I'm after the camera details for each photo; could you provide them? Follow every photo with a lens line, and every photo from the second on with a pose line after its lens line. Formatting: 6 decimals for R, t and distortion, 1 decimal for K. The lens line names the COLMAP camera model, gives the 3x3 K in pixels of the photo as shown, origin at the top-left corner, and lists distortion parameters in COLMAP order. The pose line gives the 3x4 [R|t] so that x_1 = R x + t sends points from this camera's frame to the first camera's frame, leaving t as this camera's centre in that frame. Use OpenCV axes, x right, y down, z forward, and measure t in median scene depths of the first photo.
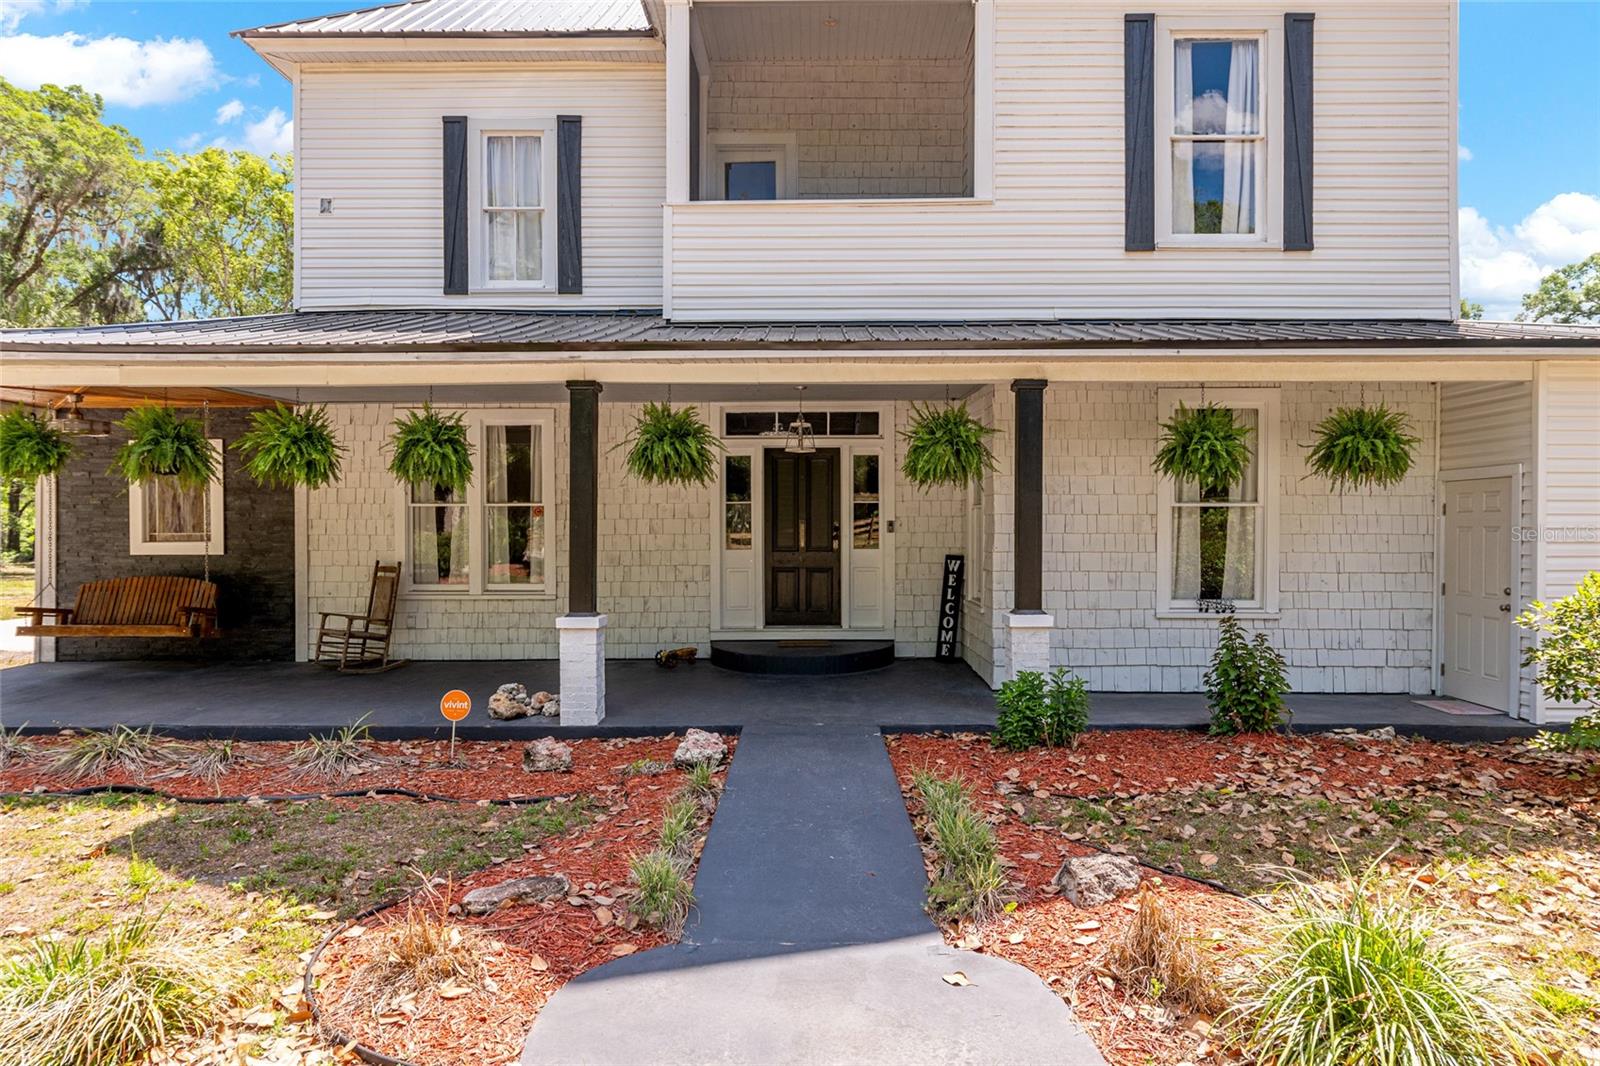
lens RADIAL K [[936.8, 0, 794.5], [0, 936.8, 534.0], [0, 0, 1]] dist [-0.001015, -0.000699]
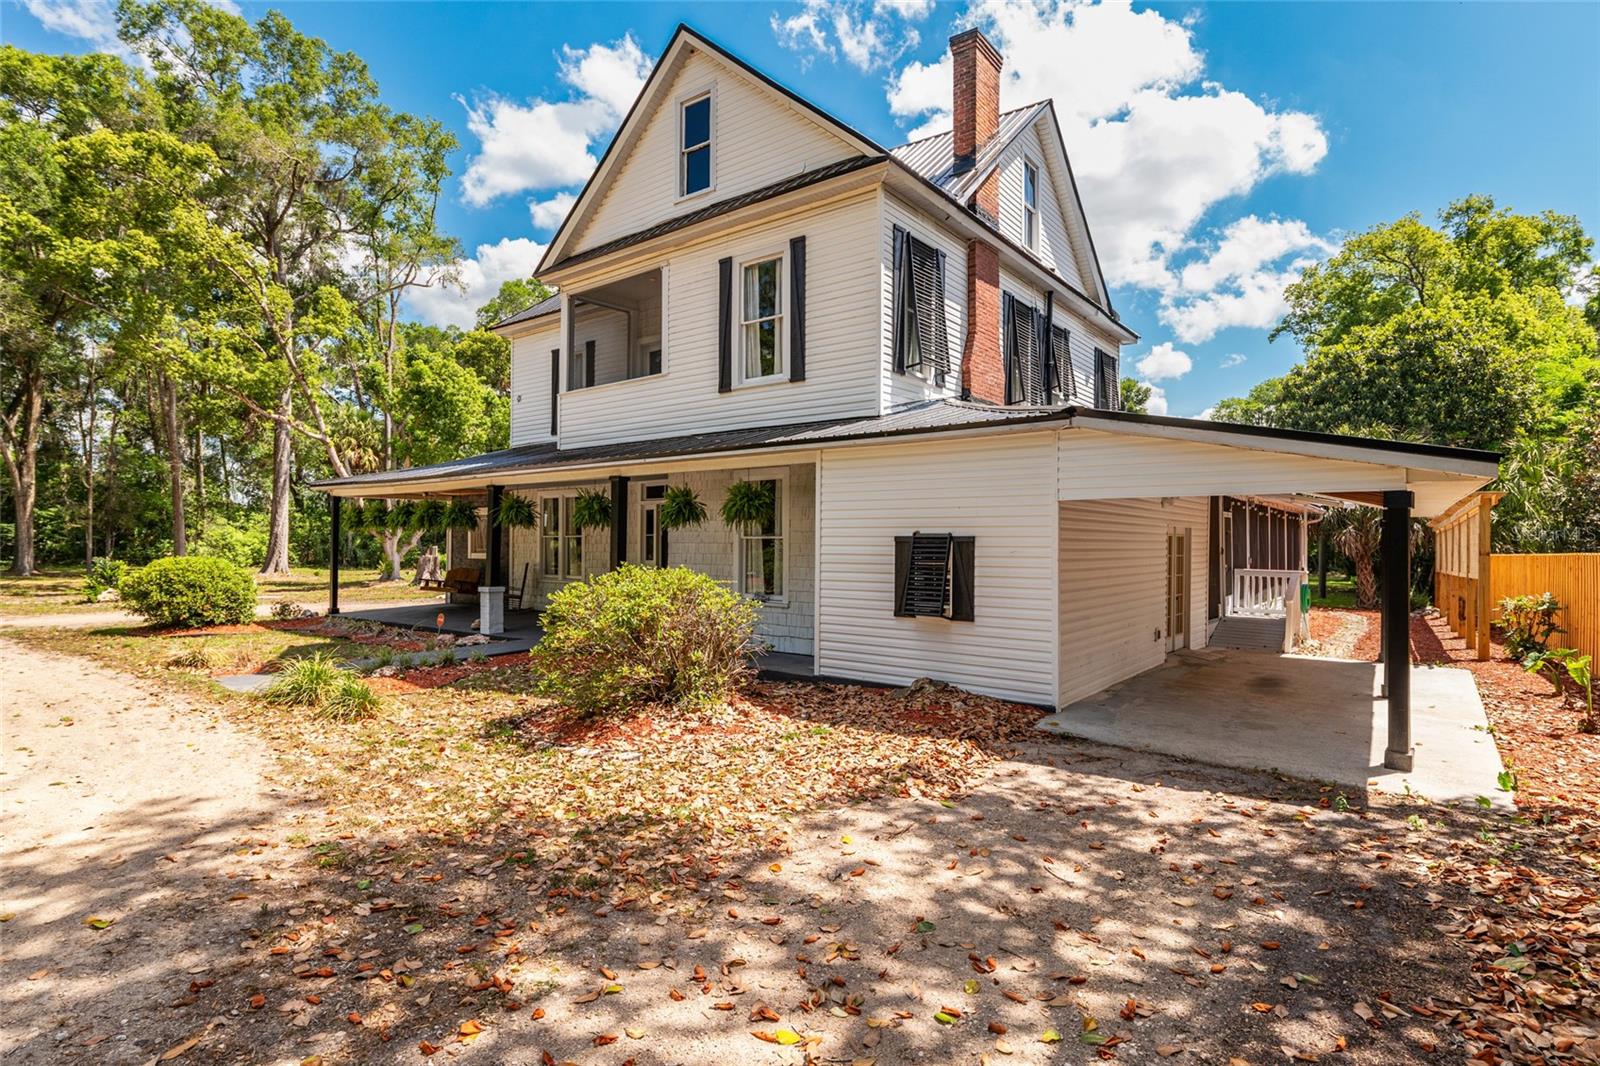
lens RADIAL K [[814.2, 0, 800.0], [0, 814.2, 533.0], [0, 0, 1]] dist [-0.000147, -0.000009]
pose [[0.795398, -0.003732, -0.606076, 1.161956], [-0.010258, 0.999755, -0.019618, -0.009907], [0.606001, 0.021822, 0.795165, -0.096696]]
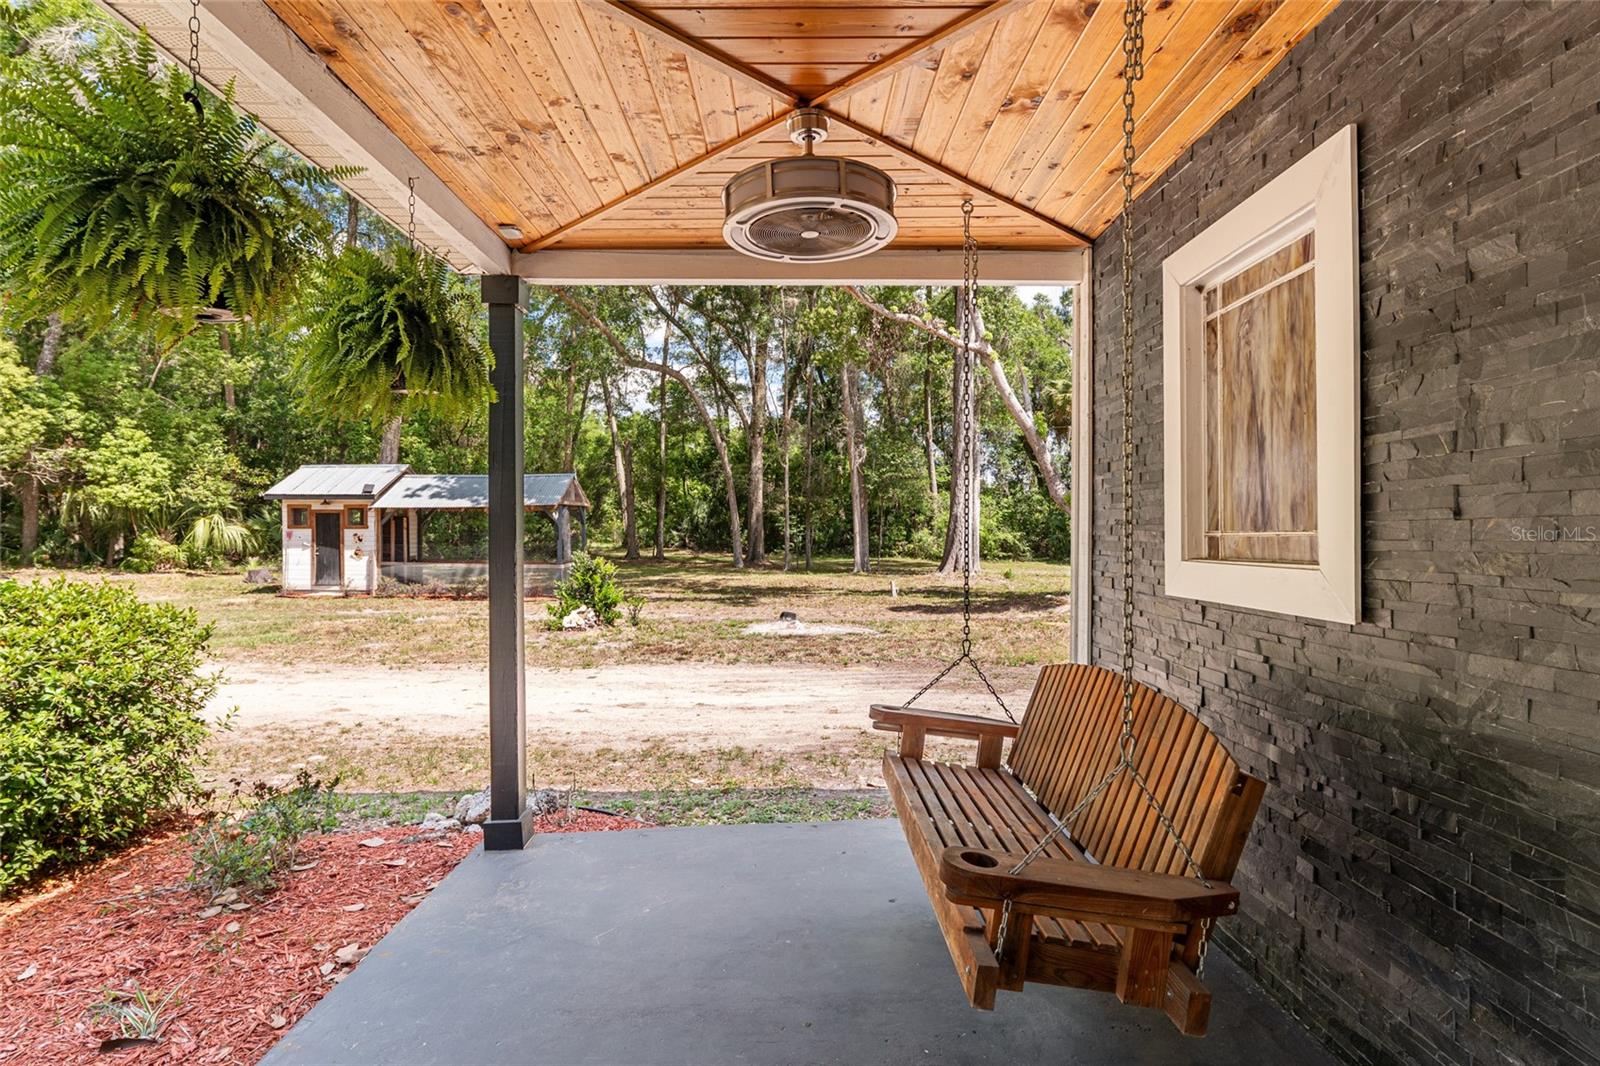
lens RADIAL K [[832.4, 0, 802.2], [0, 832.4, 539.2], [0, 0, 1]] dist [0.001219, -0.000539]
pose [[0.030295, 0.008814, -0.999502, -0.415183], [-0.004141, 0.999954, 0.008693, -0.000447], [0.999532, 0.003875, 0.030330, 0.868613]]
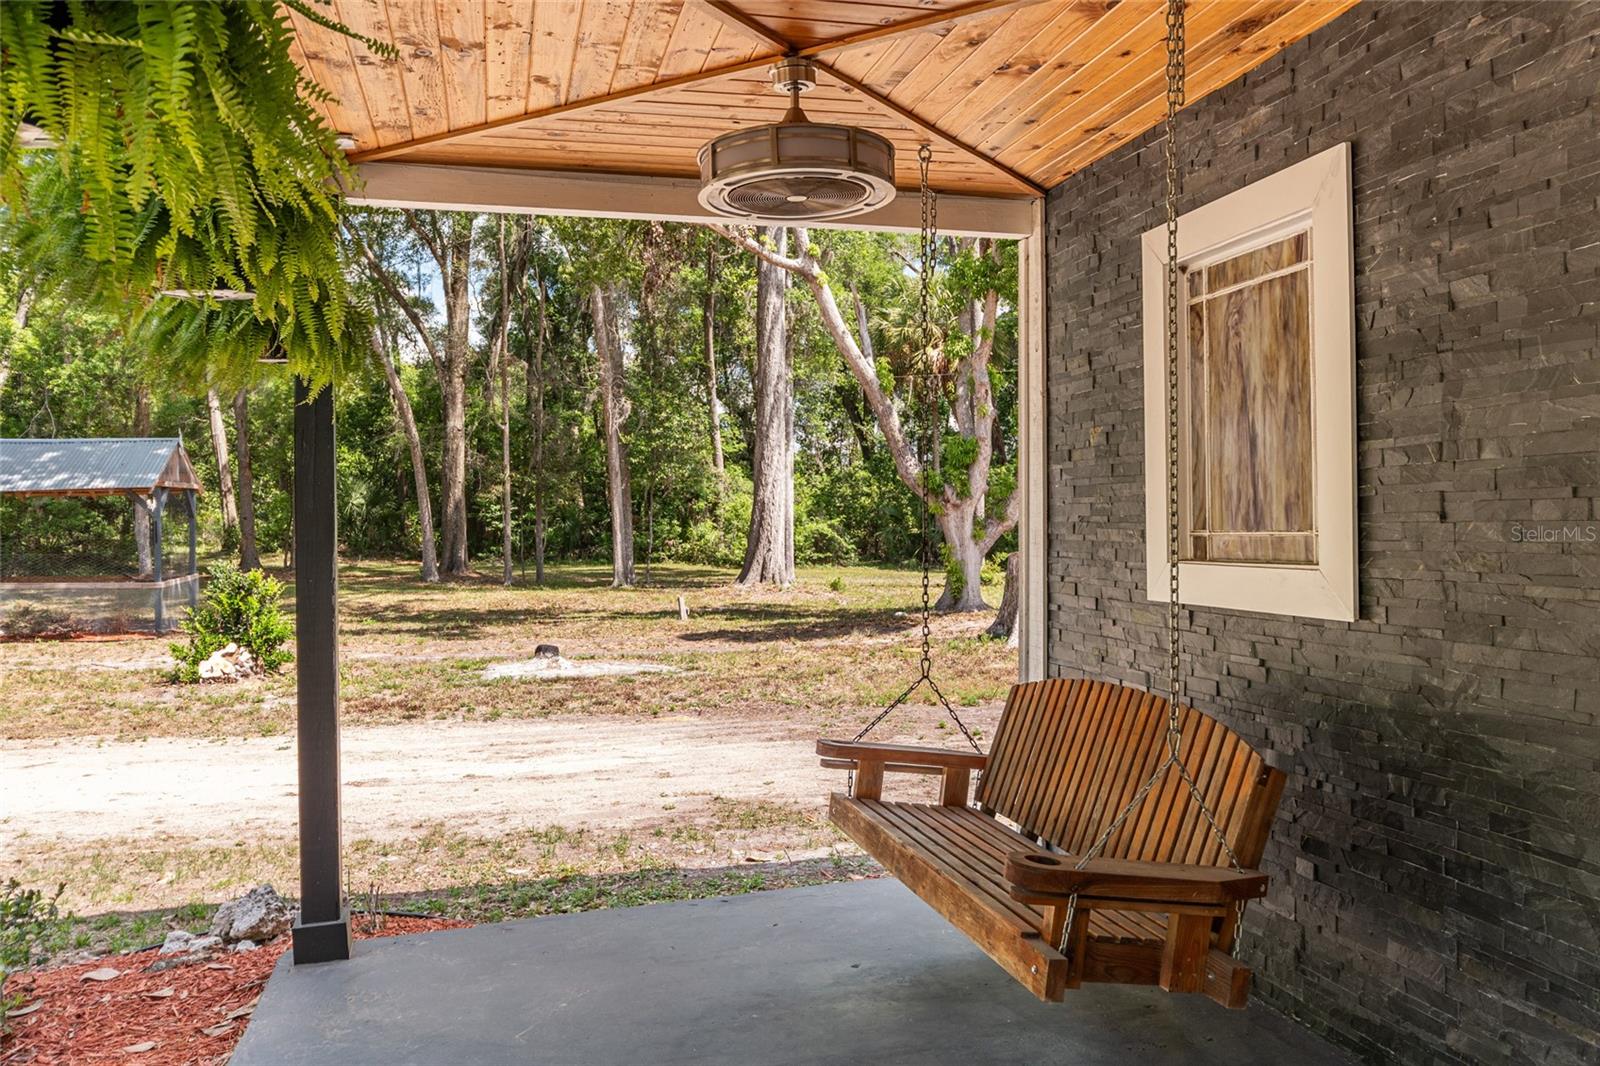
lens RADIAL K [[1253.3, 0, 800.0], [0, 1253.3, 533.0], [0, 0, 1]] dist [-0.002300, 0.001035]
pose [[0.261501, 0.005749, -0.965186, -0.341922], [0.002563, 0.999975, 0.006650, -0.003490], [0.965200, -0.004213, 0.261479, 0.788919]]
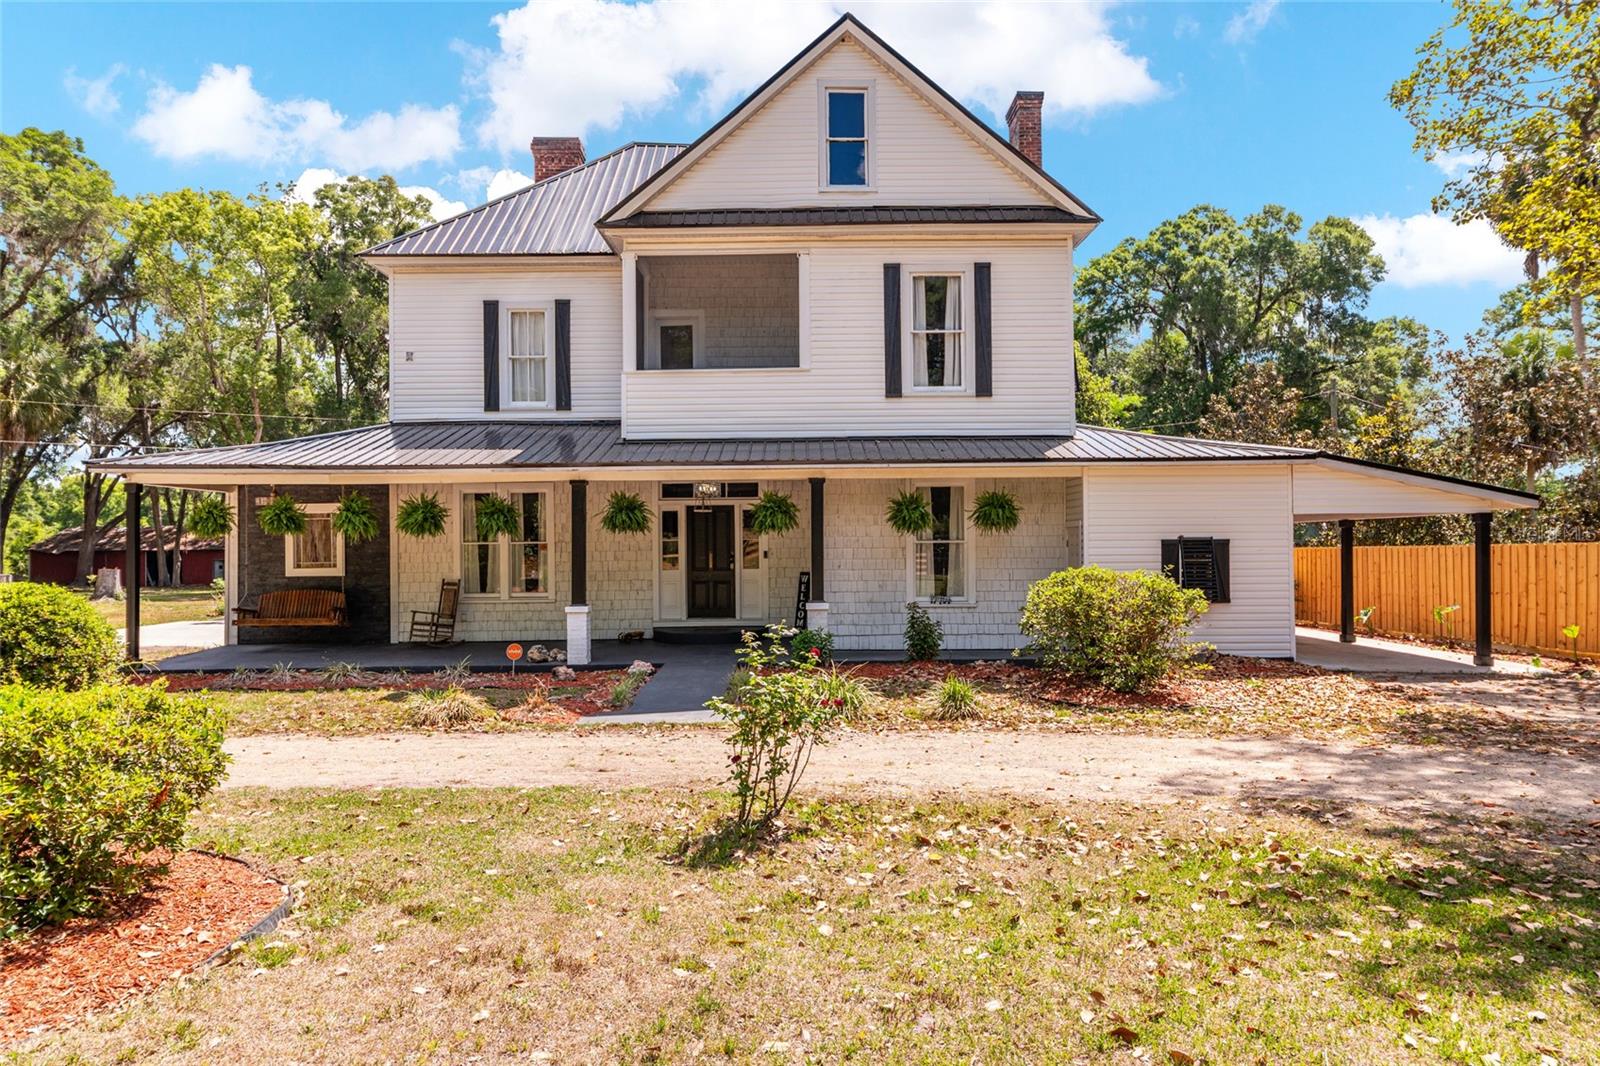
lens RADIAL K [[1070.7, 0, 791.1], [0, 1070.7, 538.3], [0, 0, 1]] dist [-0.001637, 0.000207]
pose [[0.999894, -0.007760, 0.012321, 0.124778], [0.007923, 0.999881, -0.013267, -0.011439], [-0.012217, 0.013363, 0.999836, -0.830420]]
